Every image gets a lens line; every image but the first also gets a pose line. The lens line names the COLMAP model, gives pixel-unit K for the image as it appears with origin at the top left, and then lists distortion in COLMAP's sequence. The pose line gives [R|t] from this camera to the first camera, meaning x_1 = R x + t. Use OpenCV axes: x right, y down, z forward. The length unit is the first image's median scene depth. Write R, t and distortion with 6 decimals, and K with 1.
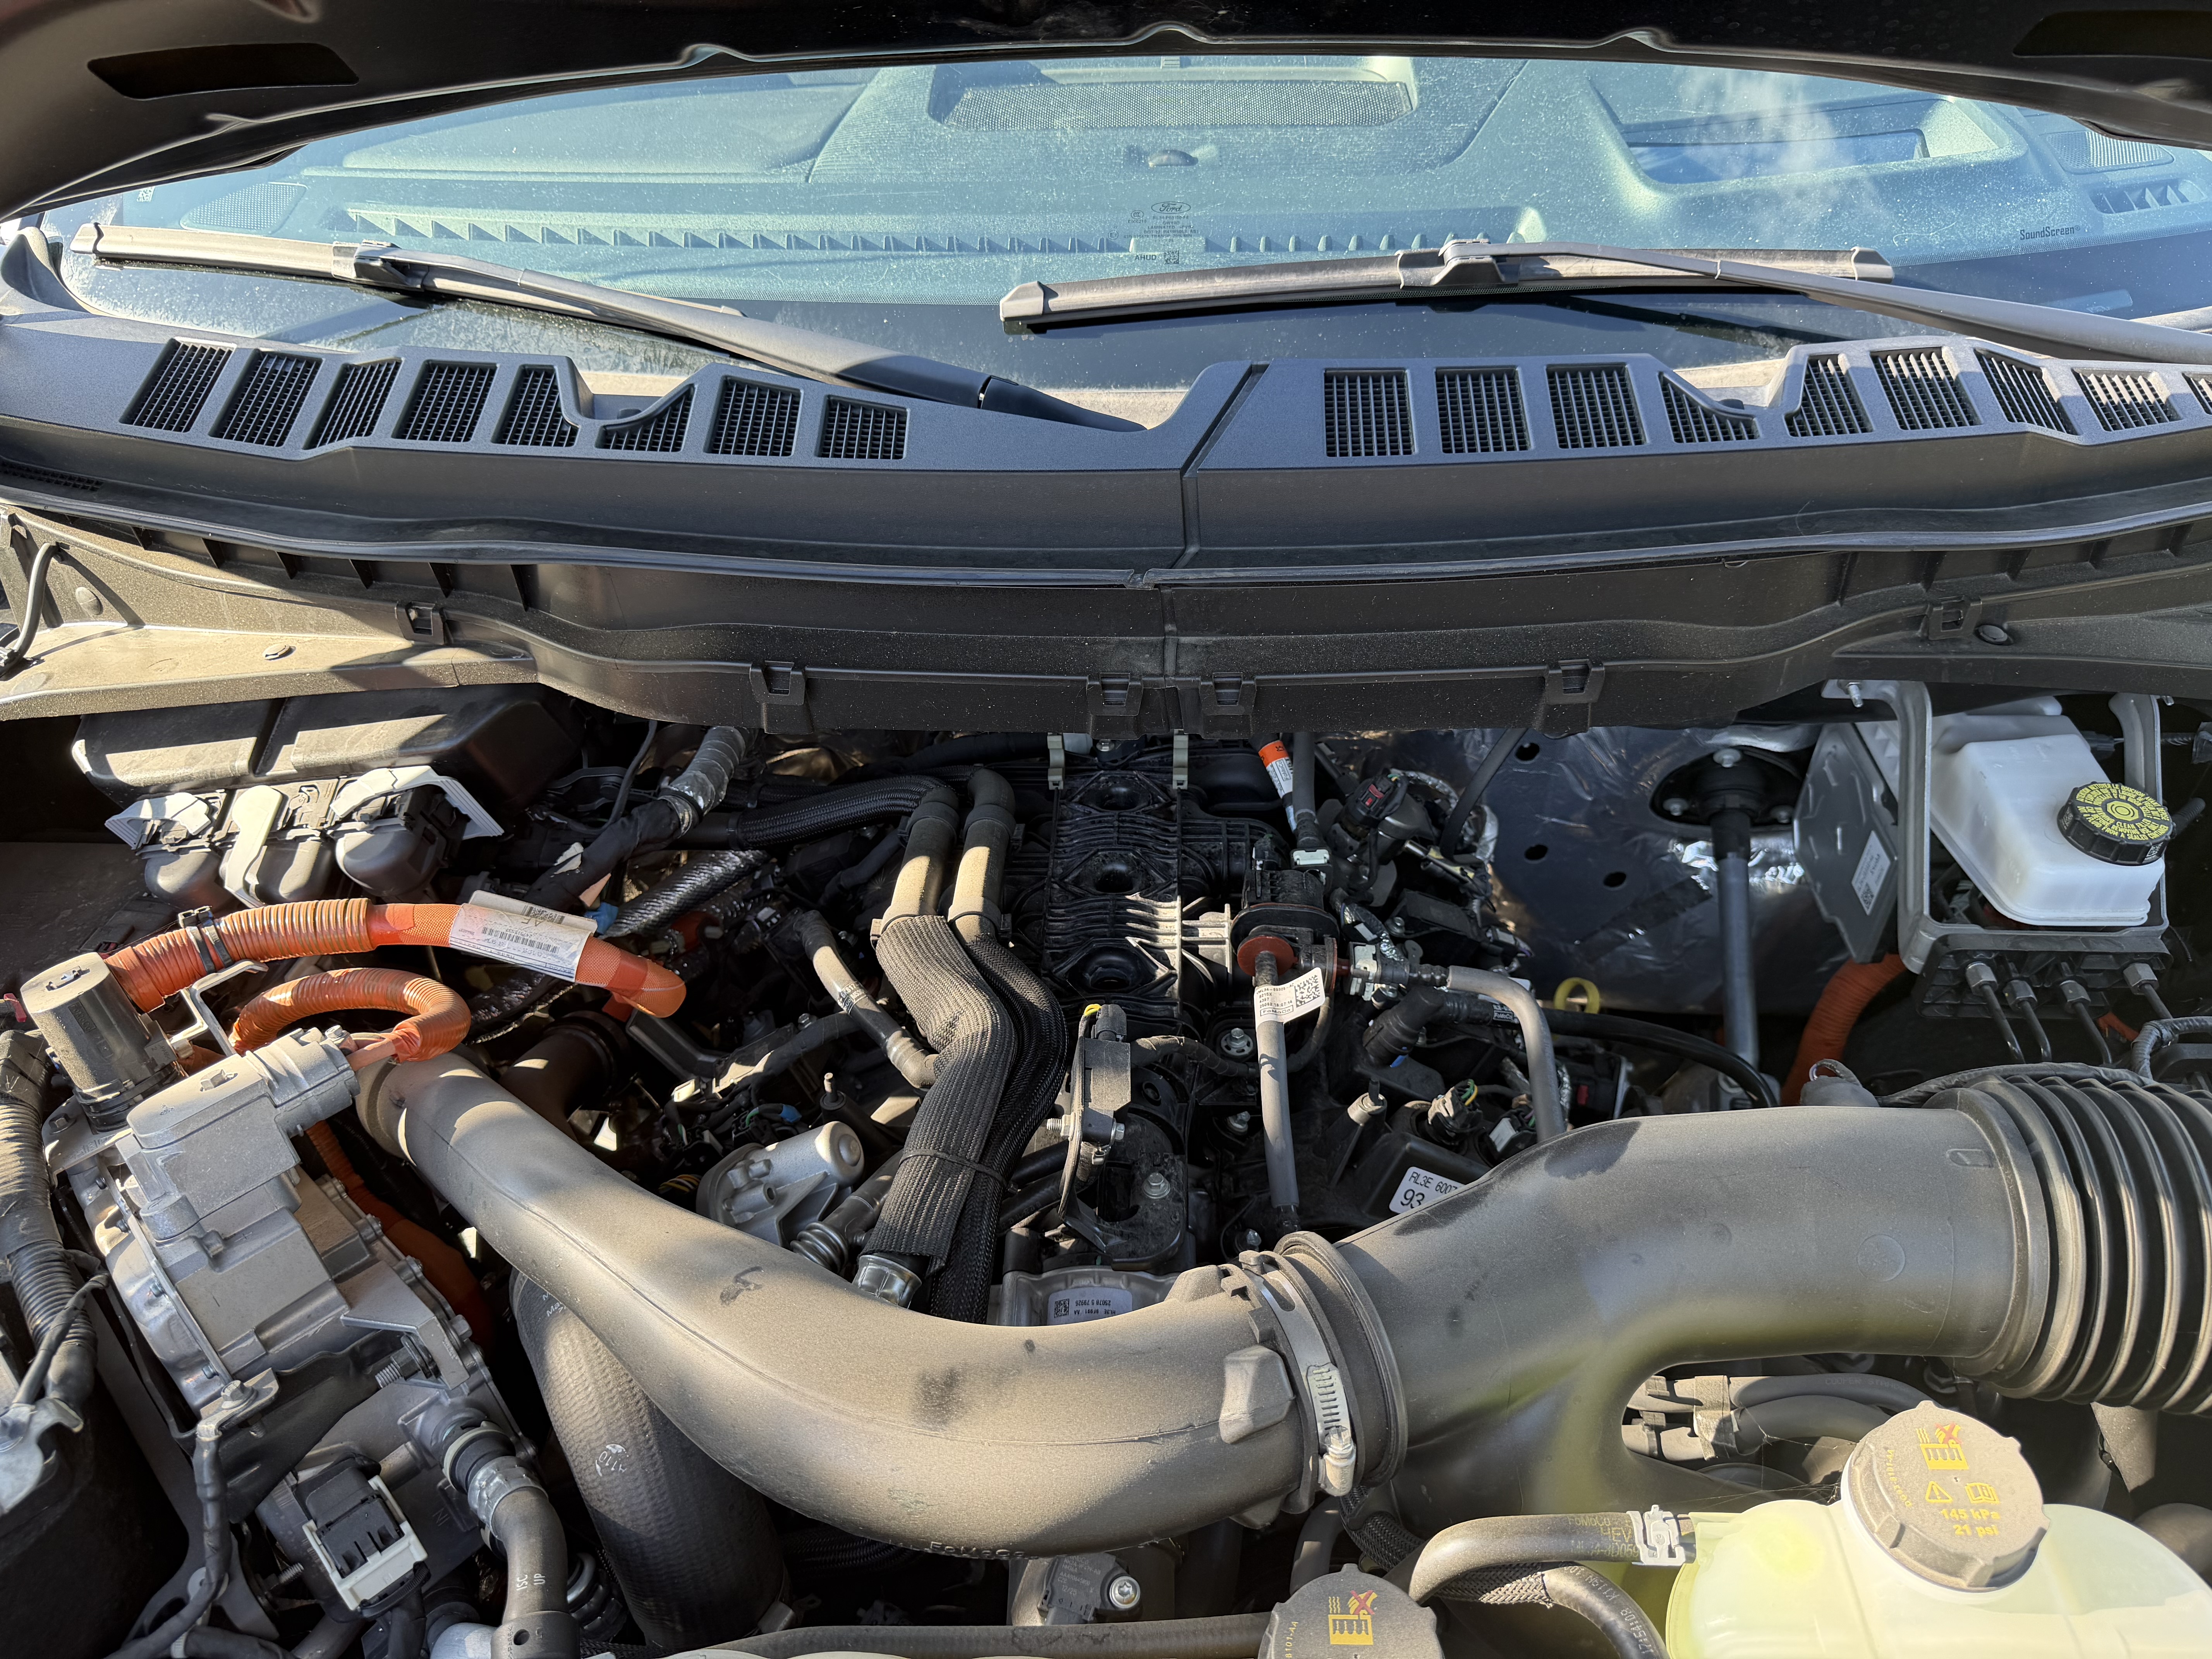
lens RADIAL K [[1582.0, 0, 1085.0], [0, 1582.0, 846.1], [0, 0, 1]] dist [0.027659, -0.058608]
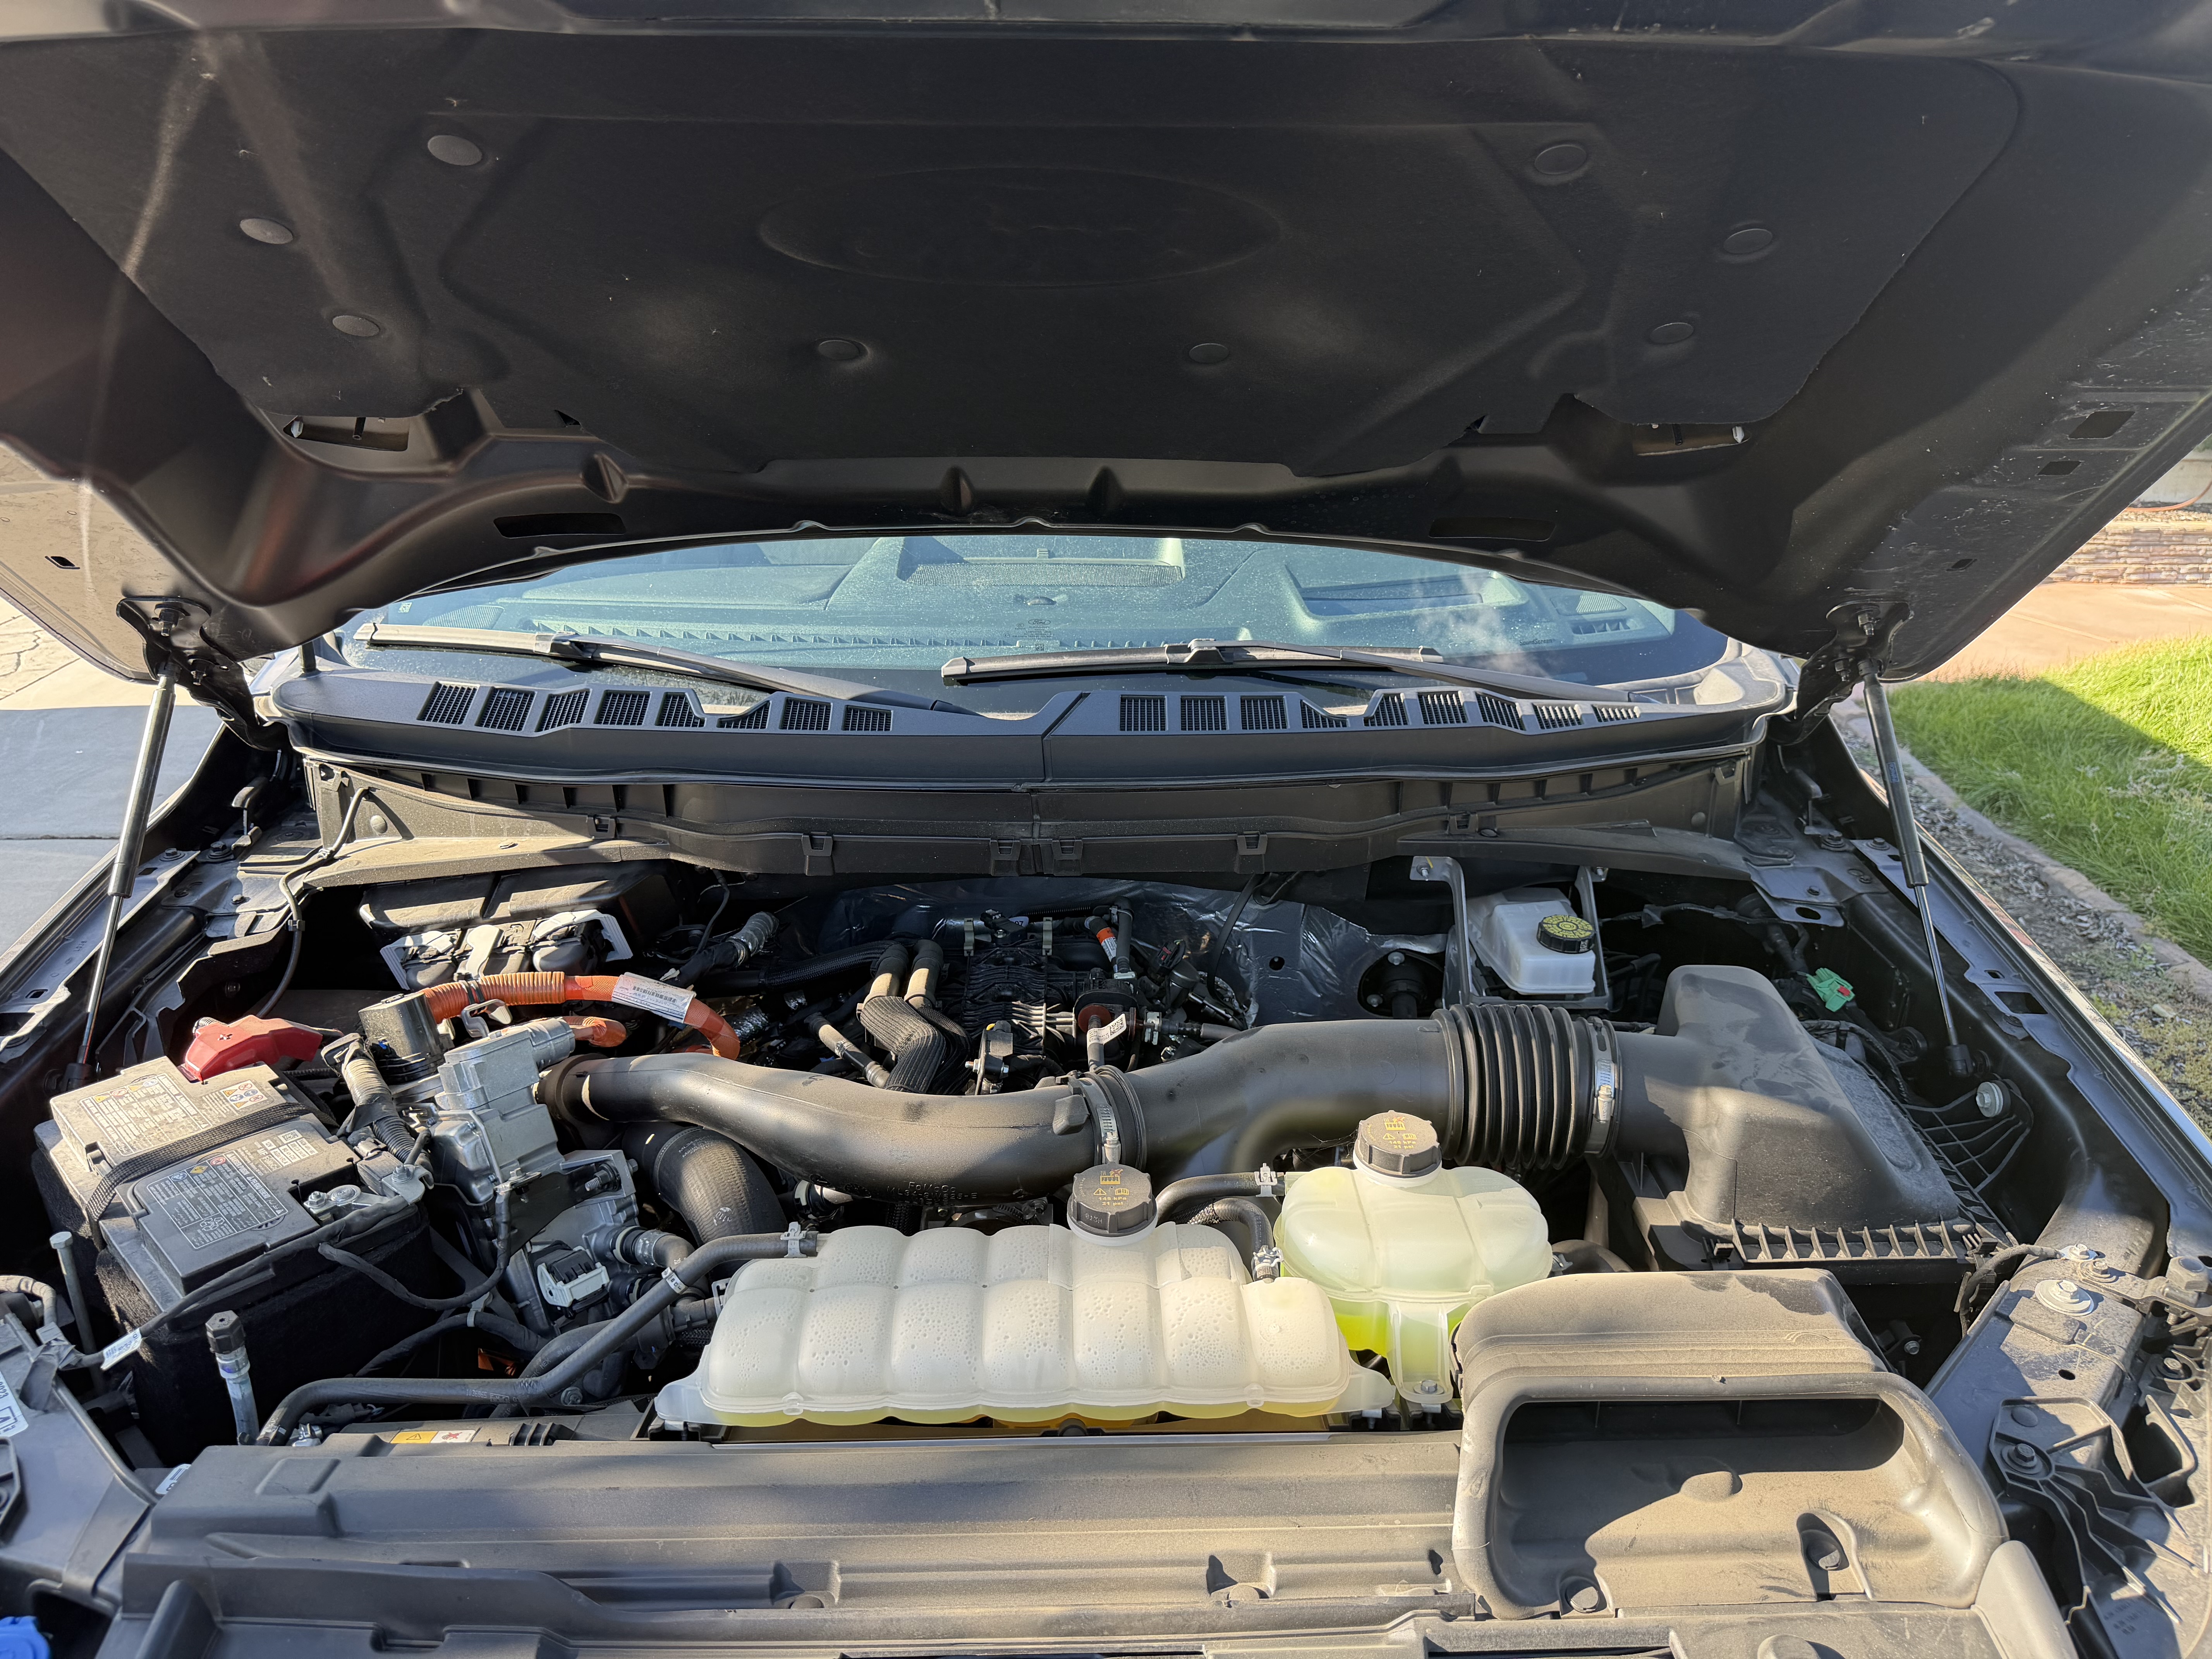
lens RADIAL K [[1582.0, 0, 1098.5], [0, 1582.0, 841.3], [0, 0, 1]] dist [0.027659, -0.058608]
pose [[0.997435, 0.010951, 0.070735, -0.002623], [0.010960, 0.953209, -0.302113, 0.383582], [-0.070733, 0.302113, 0.950644, -0.636277]]
